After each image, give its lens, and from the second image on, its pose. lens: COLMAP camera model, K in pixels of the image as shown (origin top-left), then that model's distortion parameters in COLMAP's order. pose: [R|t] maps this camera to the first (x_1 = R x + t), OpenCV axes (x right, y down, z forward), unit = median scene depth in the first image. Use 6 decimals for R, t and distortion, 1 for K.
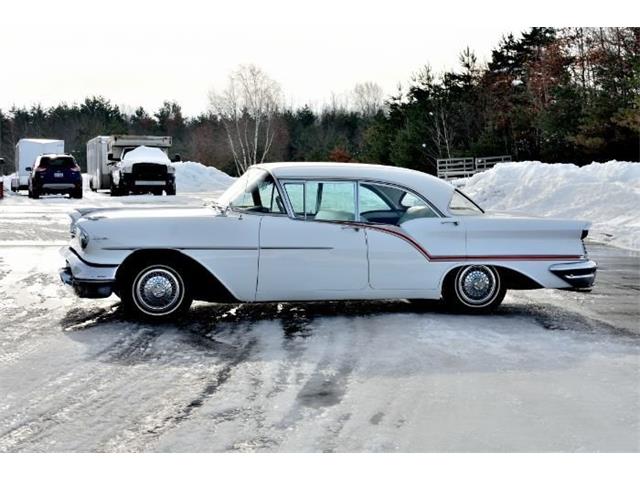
lens RADIAL K [[1200.2, 0, 320.0], [0, 1200.2, 240.0], [0, 0, 1]] dist [0.022643, 0.120256]
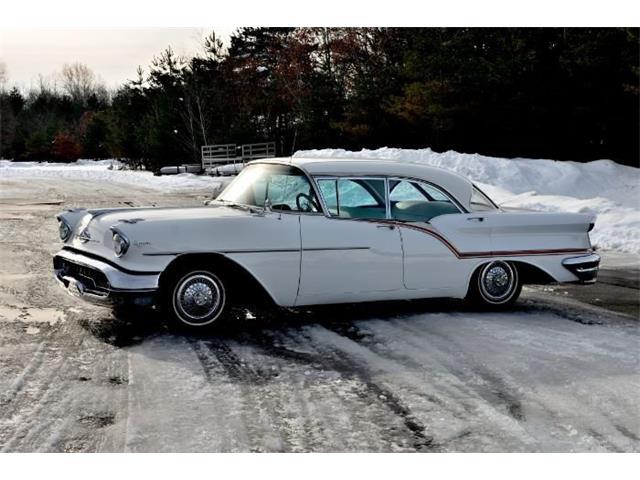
lens RADIAL K [[1200.2, 0, 320.0], [0, 1200.2, 240.0], [0, 0, 1]] dist [0.022643, 0.120256]
pose [[0.968616, -0.021024, 0.247673, -0.252929], [0.017818, 0.999726, 0.015176, -0.013831], [-0.247924, -0.010286, 0.968725, 0.081894]]
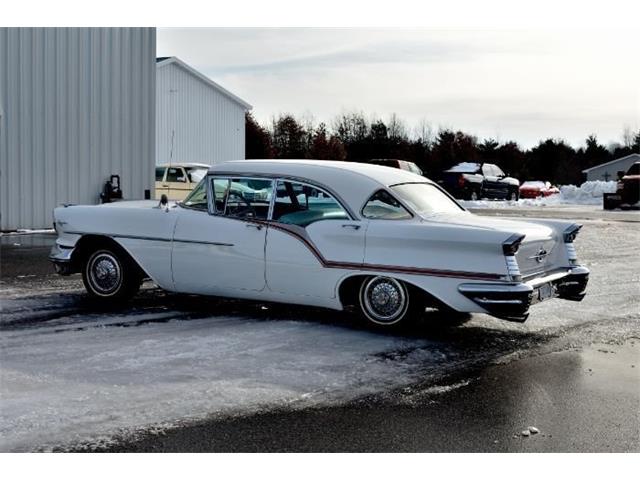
lens RADIAL K [[1083.6, 0, 320.0], [0, 1083.6, 240.0], [0, 0, 1]] dist [0.010465, 0.007780]
pose [[0.713897, 0.056131, -0.697998, 0.646404], [-0.062142, 0.997928, 0.016693, -0.015894], [0.697488, 0.031458, 0.715905, 0.398620]]
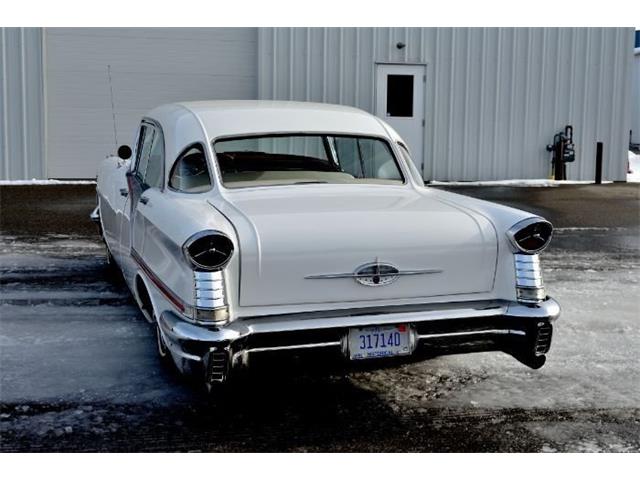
lens RADIAL K [[956.1, 0, 320.0], [0, 956.1, 240.0], [0, 0, 1]] dist [0.011408, -0.097788]
pose [[0.049470, 0.133543, -0.989808, 0.571029], [-0.080725, 0.988313, 0.129307, -0.061057], [0.995508, 0.073506, 0.059672, 1.041959]]
